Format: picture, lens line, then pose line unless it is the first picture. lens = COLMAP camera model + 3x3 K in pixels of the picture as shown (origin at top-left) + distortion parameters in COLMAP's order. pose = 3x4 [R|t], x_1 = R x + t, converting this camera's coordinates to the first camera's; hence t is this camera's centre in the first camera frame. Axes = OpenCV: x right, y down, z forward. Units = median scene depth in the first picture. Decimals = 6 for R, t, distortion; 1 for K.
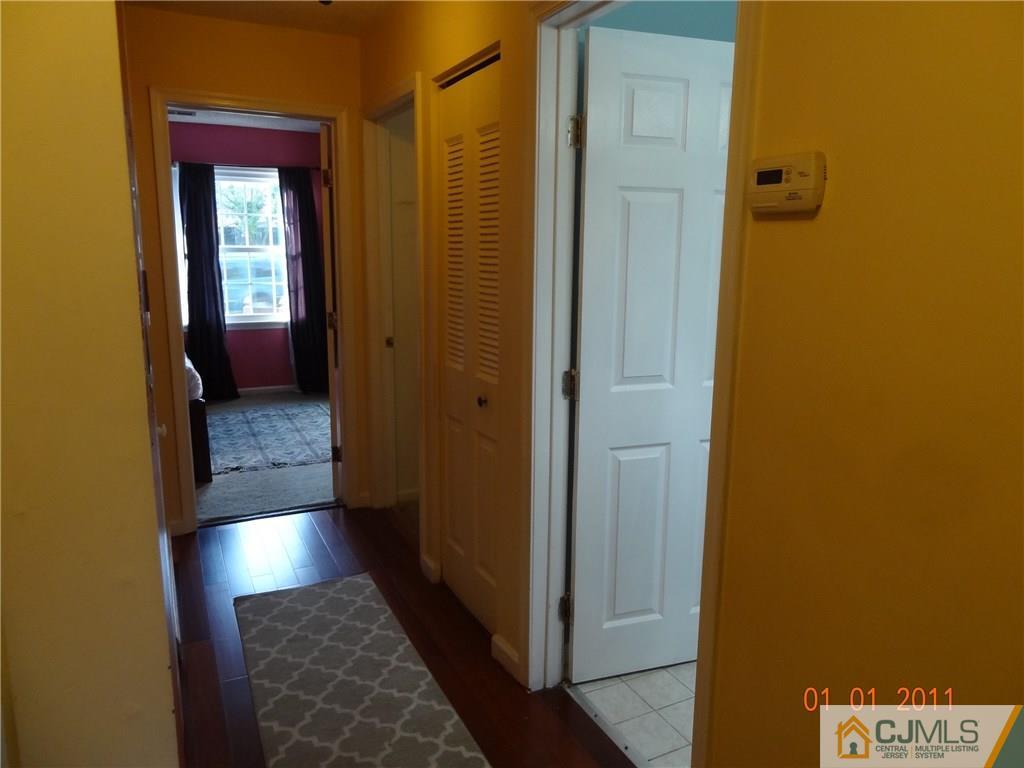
lens RADIAL K [[720.0, 0, 510.3], [0, 720.0, 385.8], [0, 0, 1]] dist [0.003392, 0.001872]
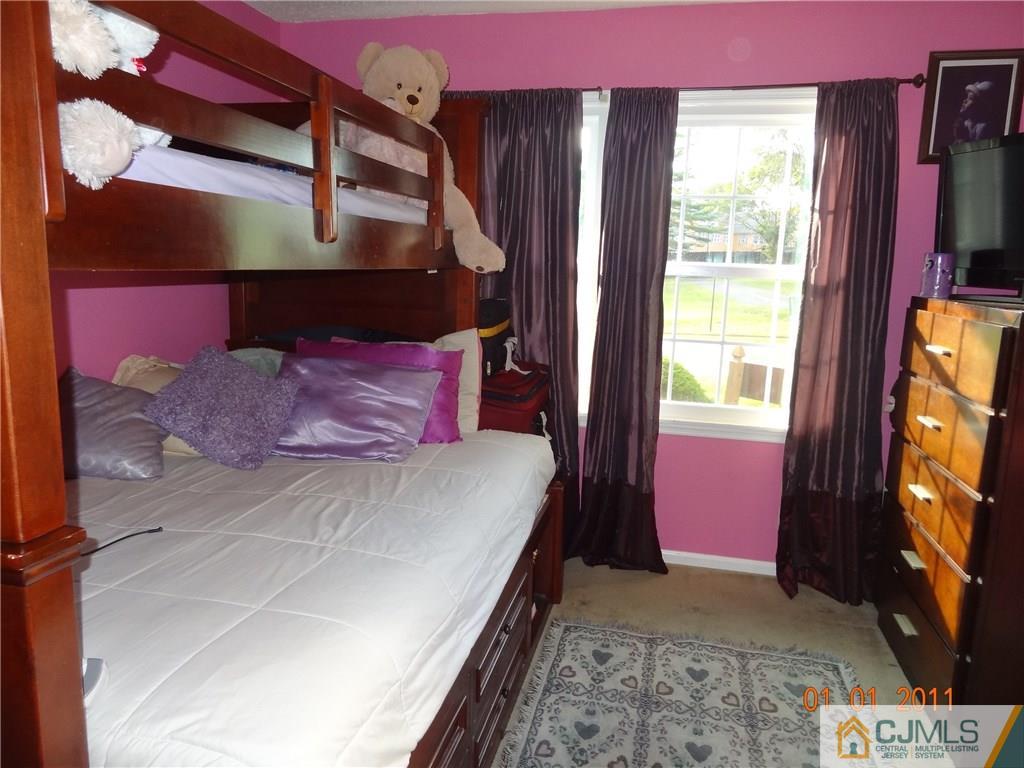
lens RADIAL K [[720.0, 0, 509.4], [0, 720.0, 388.0], [0, 0, 1]] dist [0.003392, 0.001872]
pose [[0.765631, 0.128916, -0.630230, -0.166681], [-0.152900, 0.988106, 0.016371, -0.101004], [0.624844, 0.083828, 0.776236, 0.558860]]
